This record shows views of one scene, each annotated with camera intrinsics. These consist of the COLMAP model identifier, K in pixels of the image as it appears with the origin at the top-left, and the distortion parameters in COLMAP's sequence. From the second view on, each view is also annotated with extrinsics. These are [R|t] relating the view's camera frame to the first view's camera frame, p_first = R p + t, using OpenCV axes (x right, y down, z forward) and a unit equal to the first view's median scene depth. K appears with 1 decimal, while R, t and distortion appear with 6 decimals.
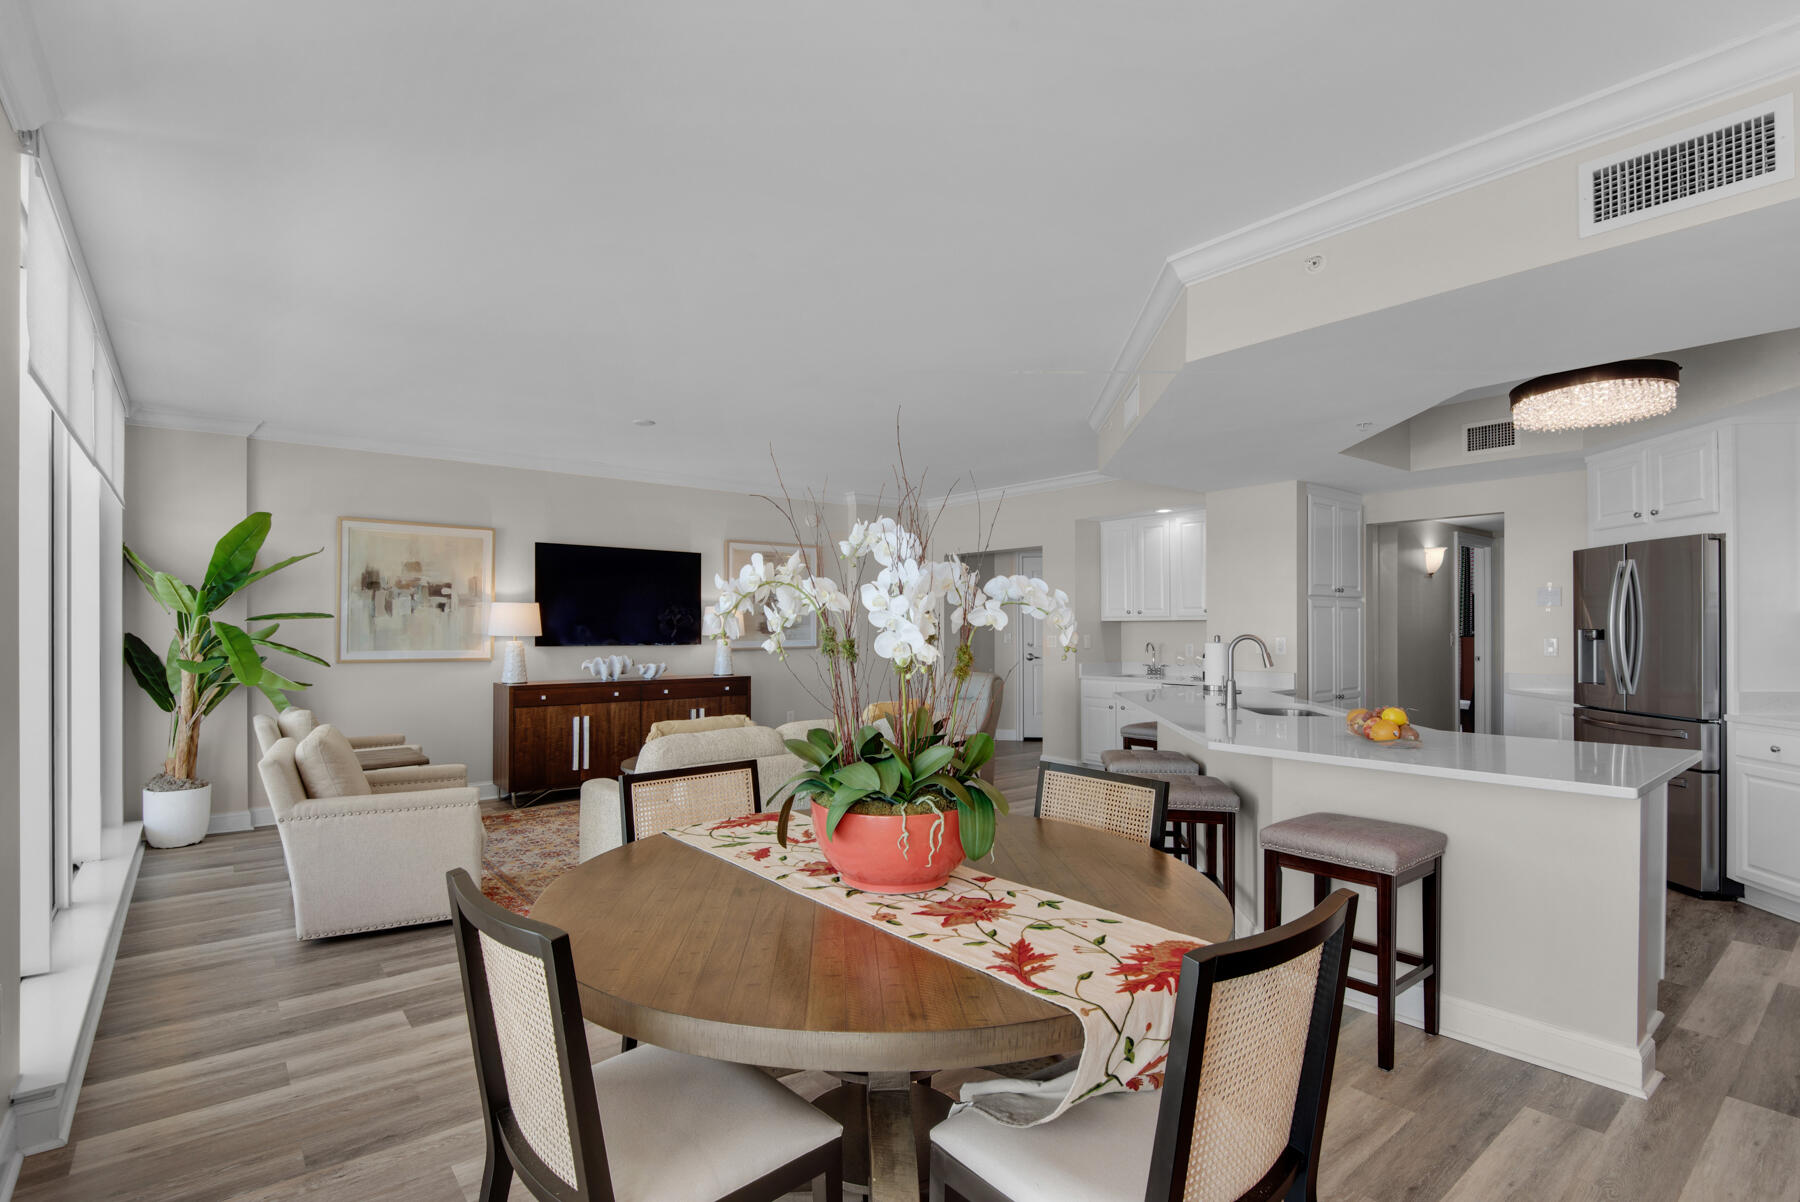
lens RADIAL K [[861.7, 0, 903.9], [0, 861.7, 615.2], [0, 0, 1]] dist [0.001562, 0.000121]
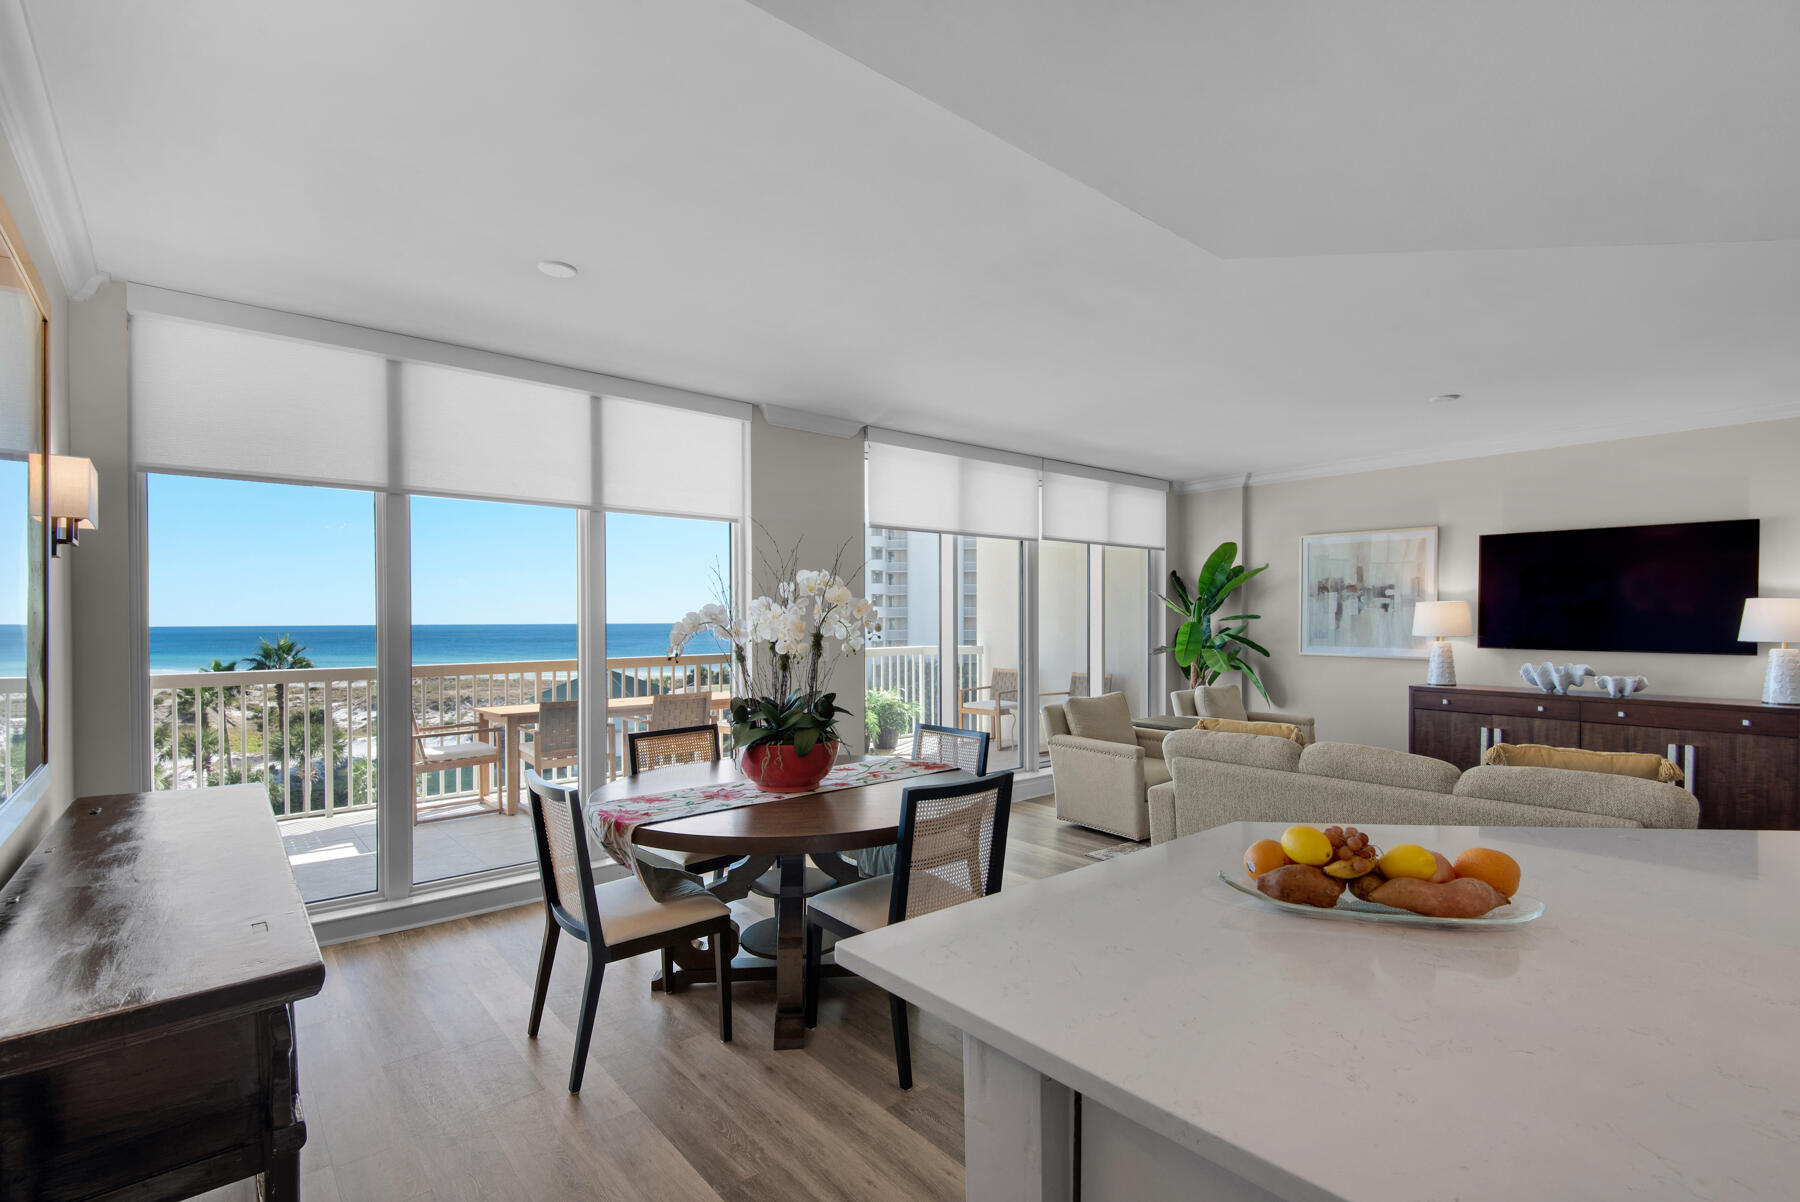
lens RADIAL K [[820.5, 0, 904.0], [0, 820.5, 604.1], [0, 0, 1]] dist [0.003746, 0.000444]
pose [[0.016714, -0.024044, -0.999571, 0.455399], [0.007823, 0.999683, -0.023916, 0.005671], [0.999830, -0.007420, 0.016897, 0.389363]]
